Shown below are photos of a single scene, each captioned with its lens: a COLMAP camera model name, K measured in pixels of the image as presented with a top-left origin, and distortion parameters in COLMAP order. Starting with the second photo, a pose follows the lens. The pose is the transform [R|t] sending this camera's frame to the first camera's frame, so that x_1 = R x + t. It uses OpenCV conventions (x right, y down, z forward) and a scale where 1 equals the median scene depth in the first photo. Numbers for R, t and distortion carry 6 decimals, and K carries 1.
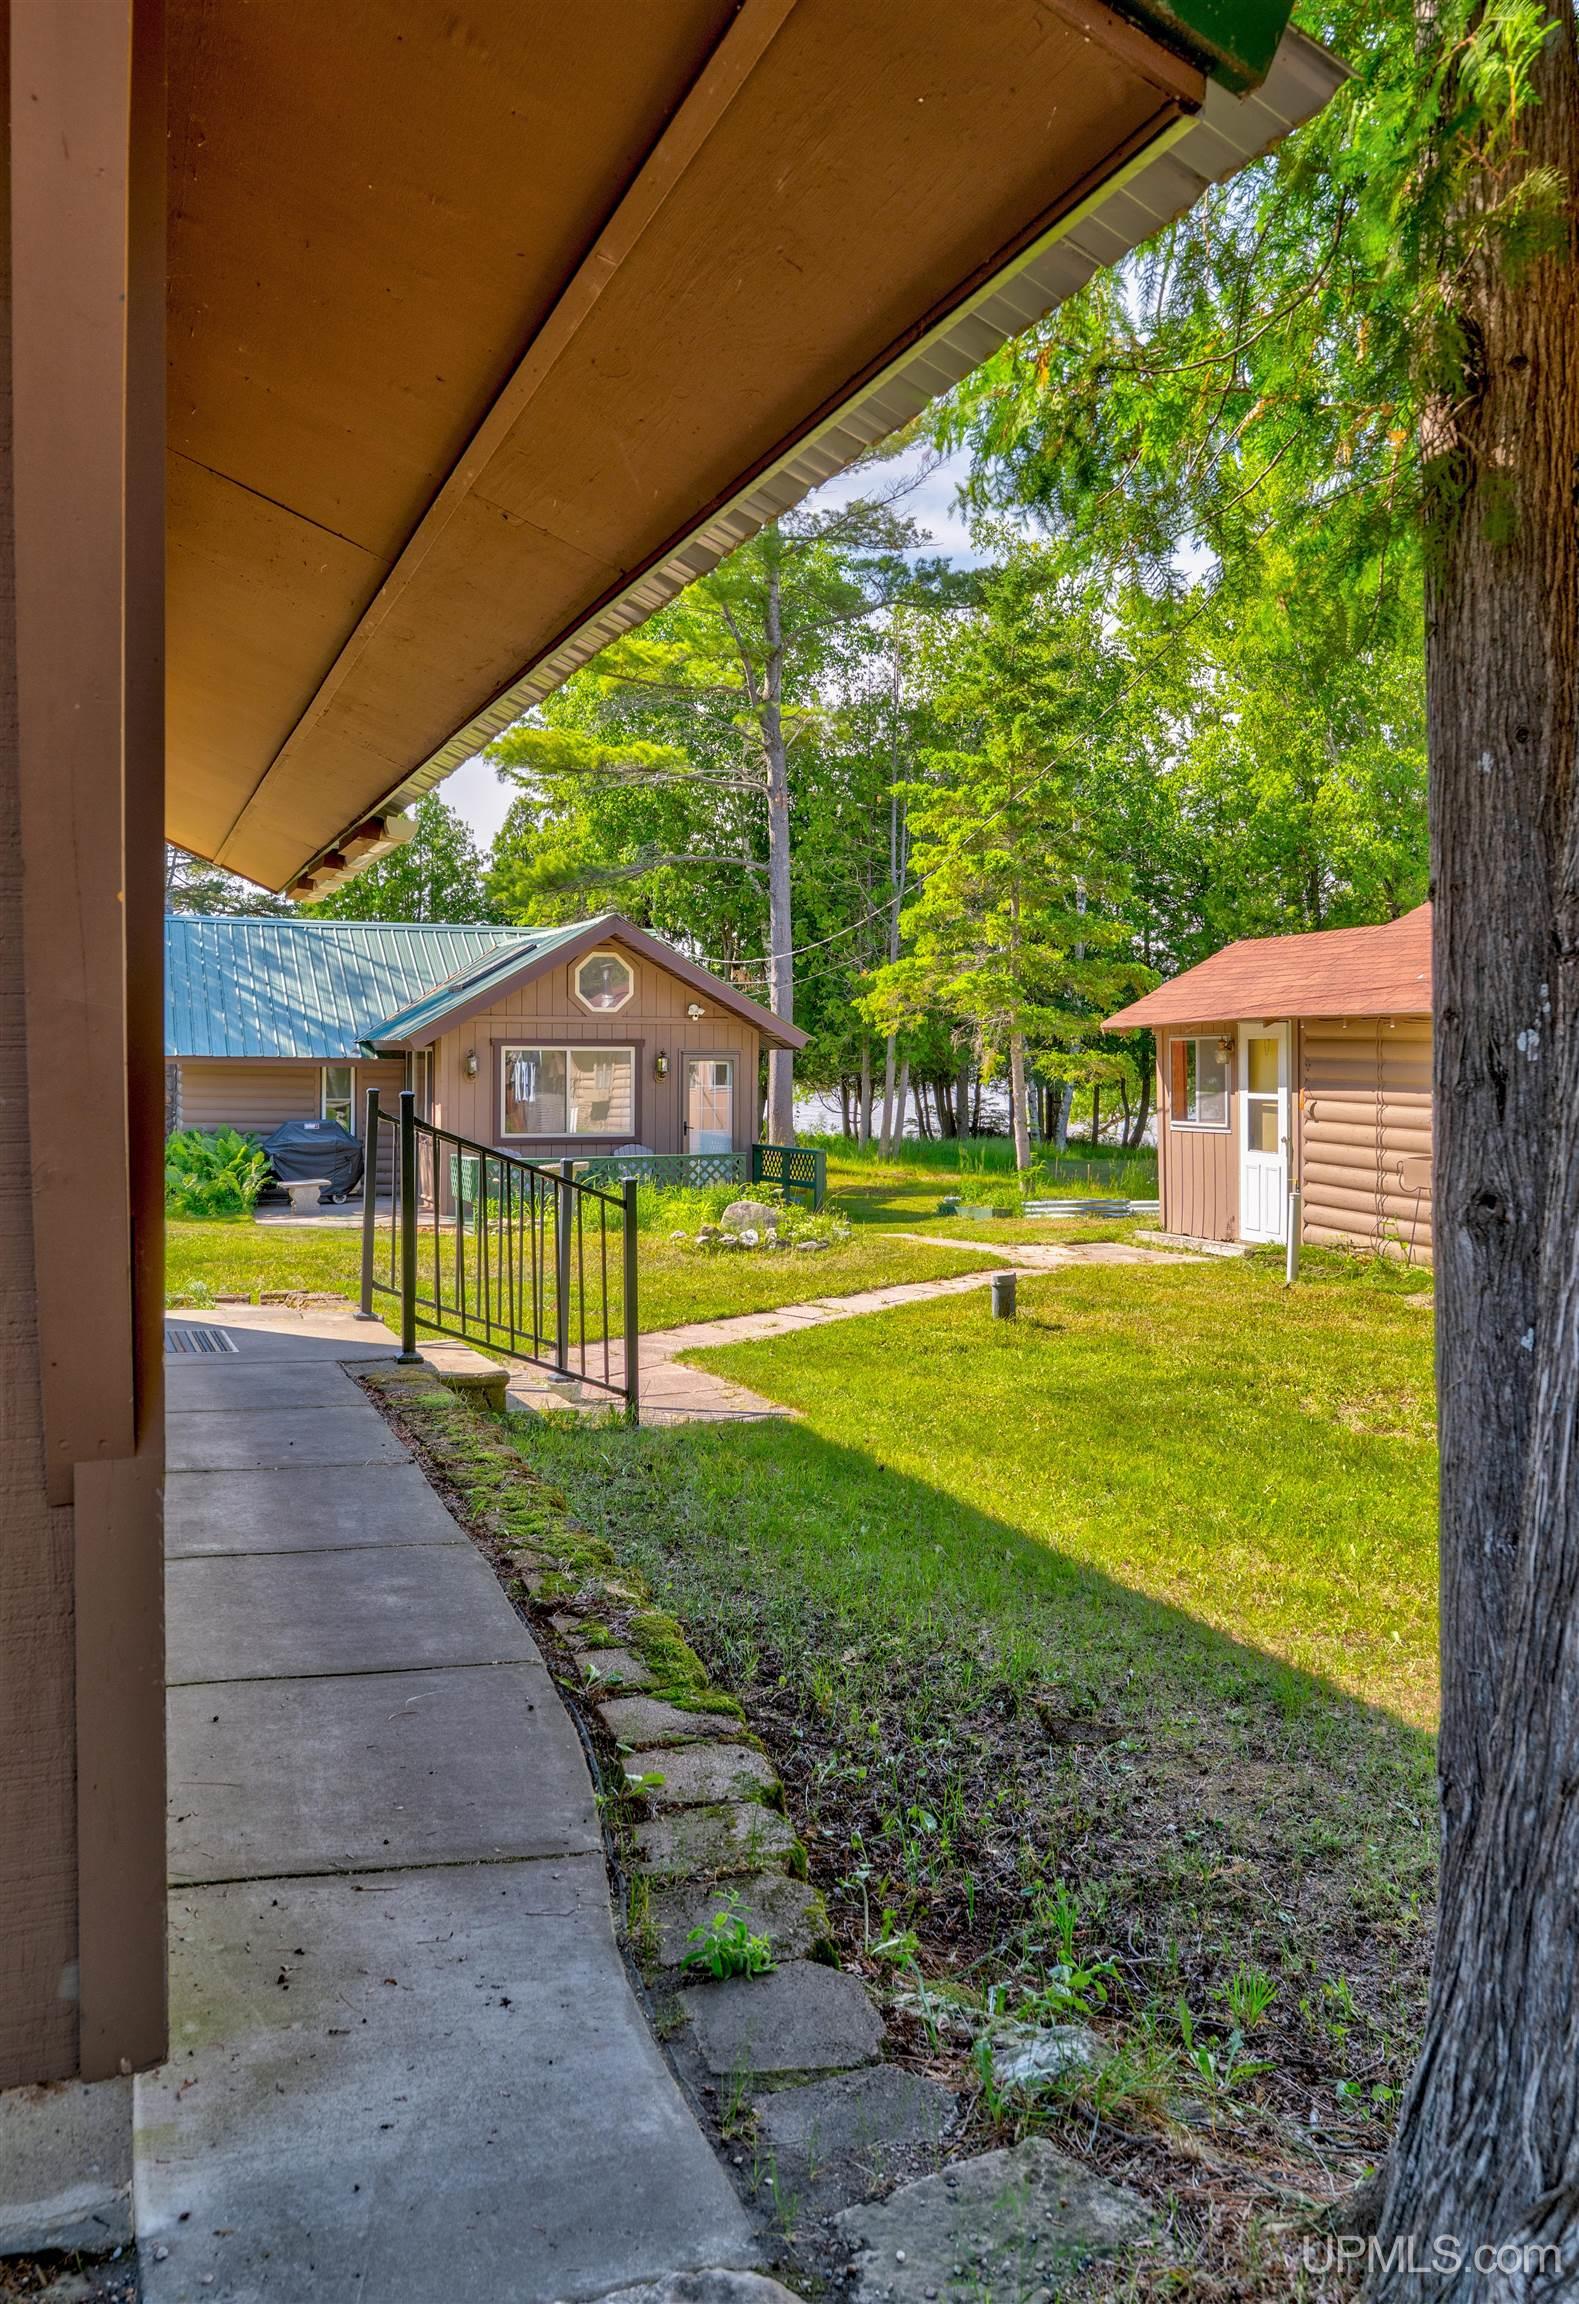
lens RADIAL K [[1869.0, 0, 773.6], [0, 1869.0, 1081.0], [0, 0, 1]] dist [-0.004140, -0.001890]
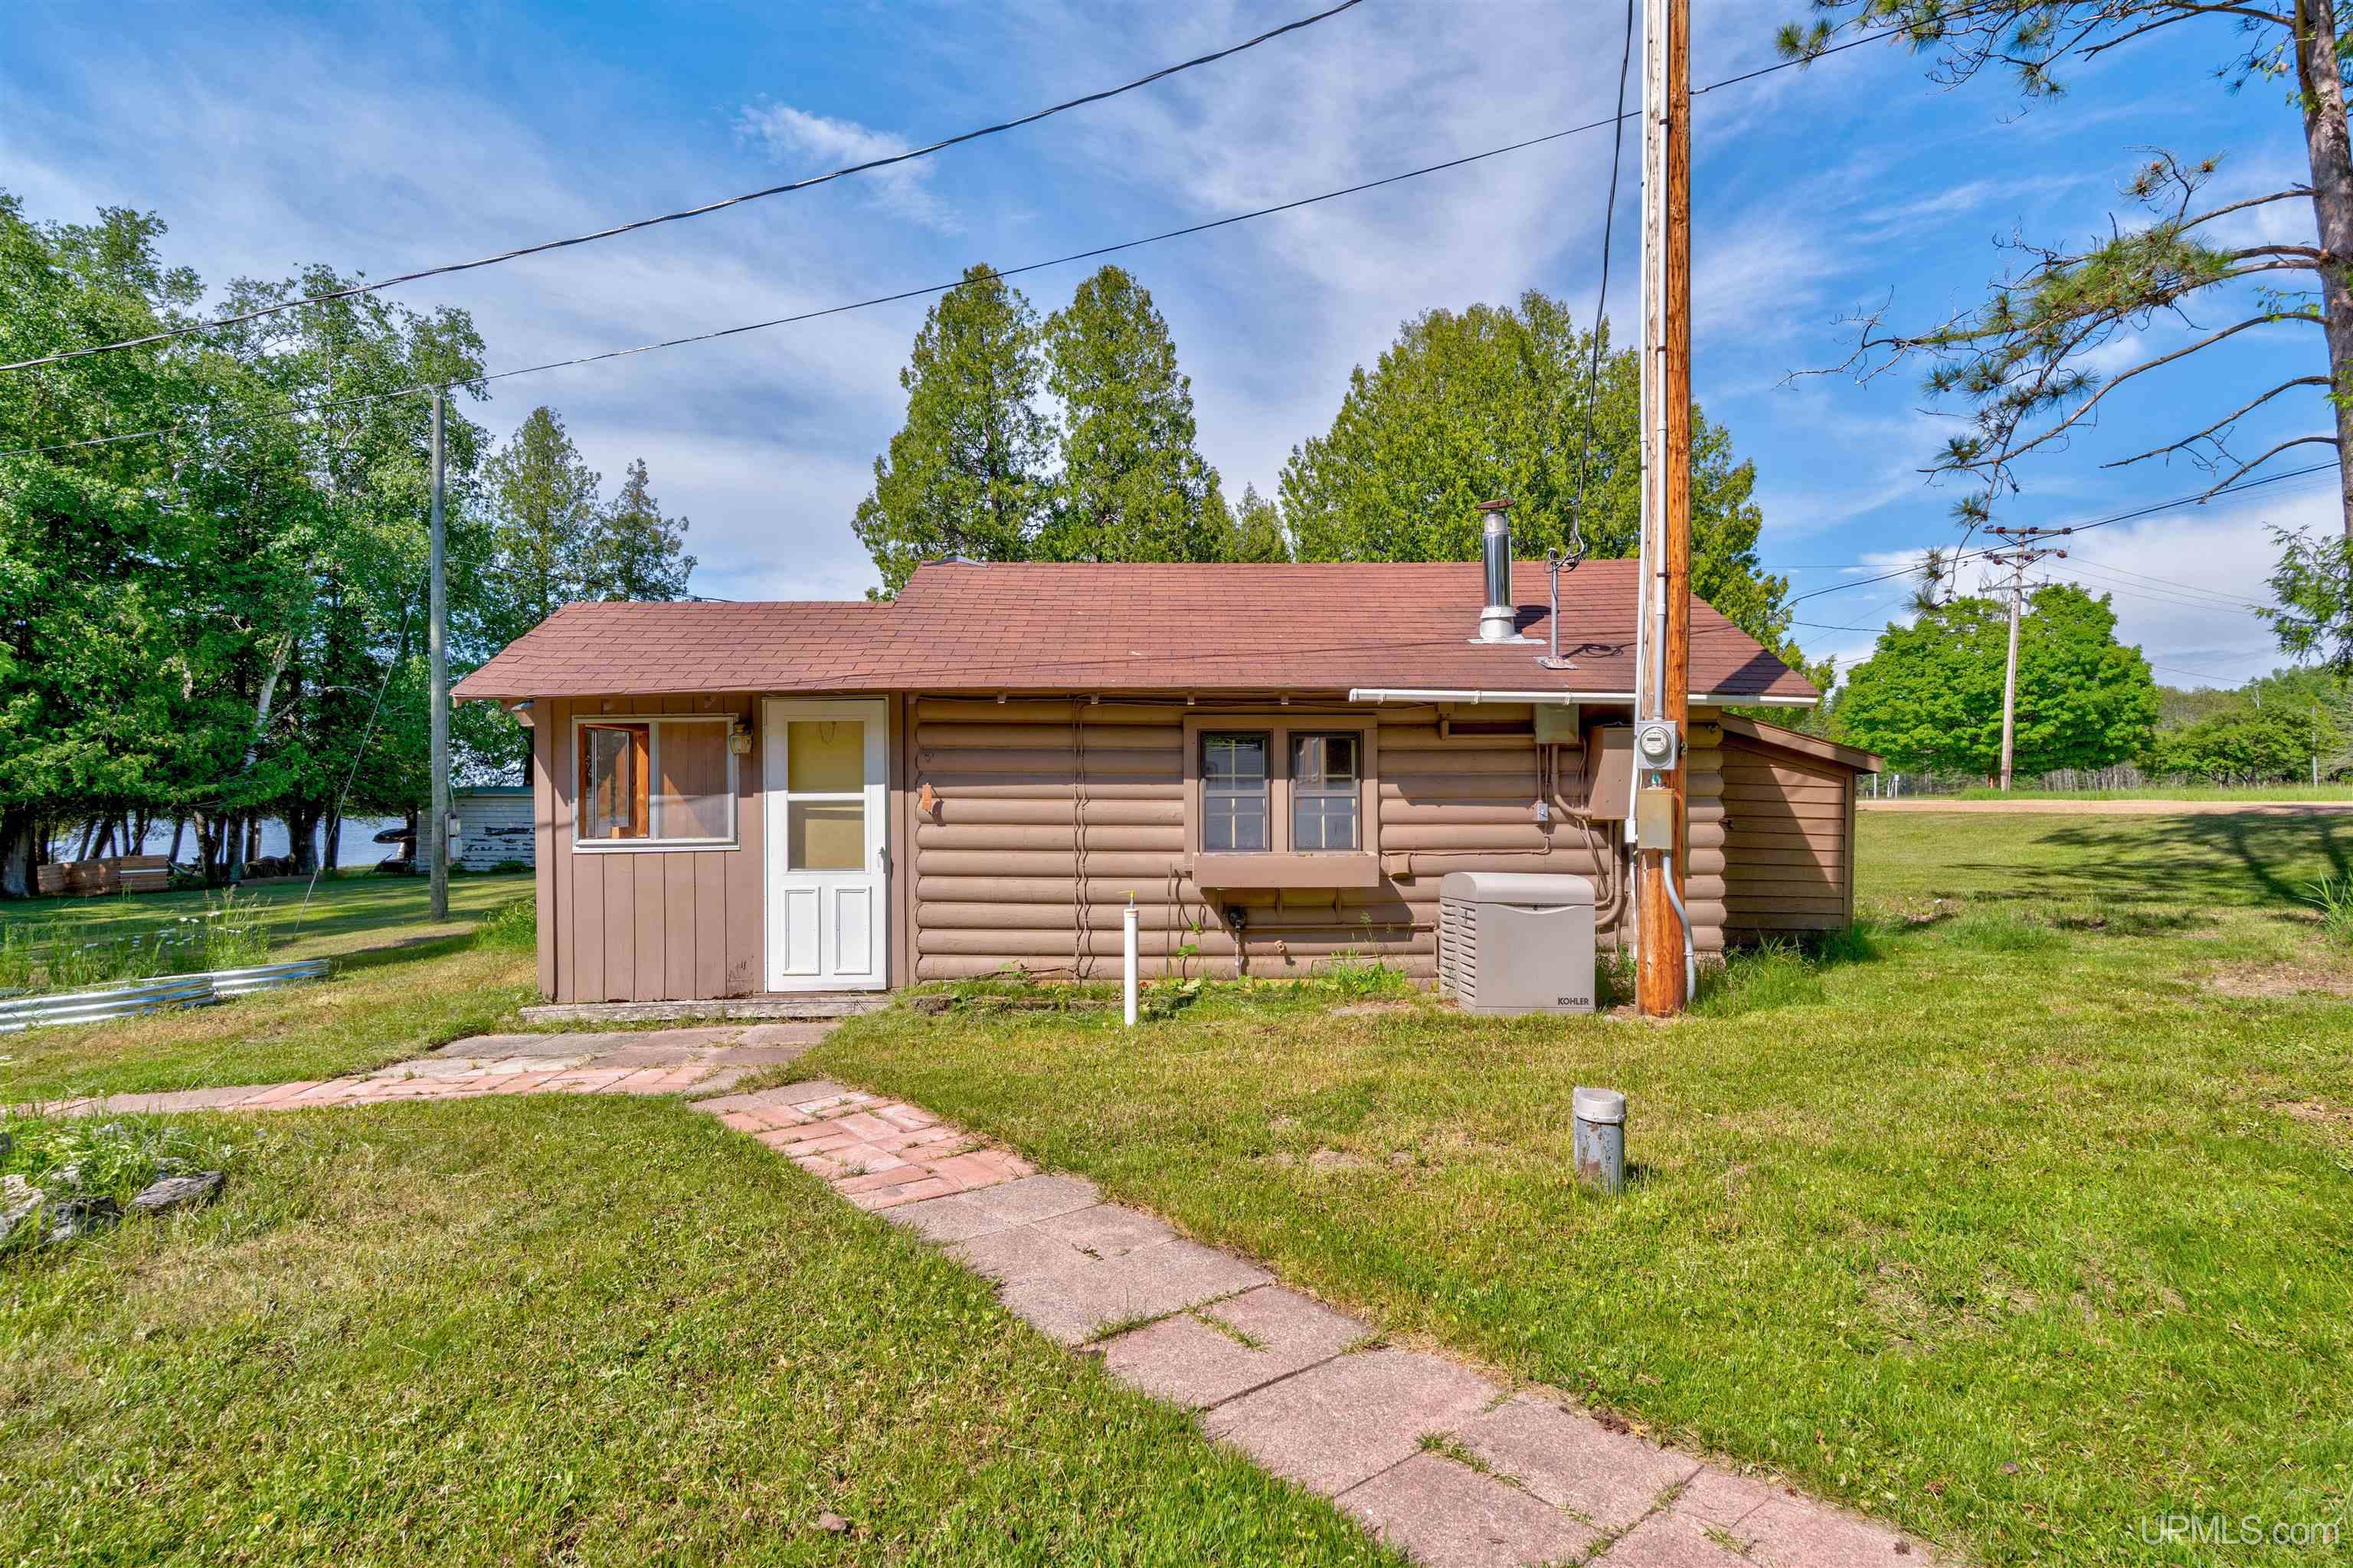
lens RADIAL K [[1135.8, 0, 1173.5], [0, 1135.8, 765.5], [0, 0, 1]] dist [-0.000057, -0.001059]
pose [[0.258753, 0.032700, 0.965390, -0.094600], [0.021411, 0.998987, -0.039577, 0.010613], [-0.965706, 0.030910, 0.257791, 0.472488]]
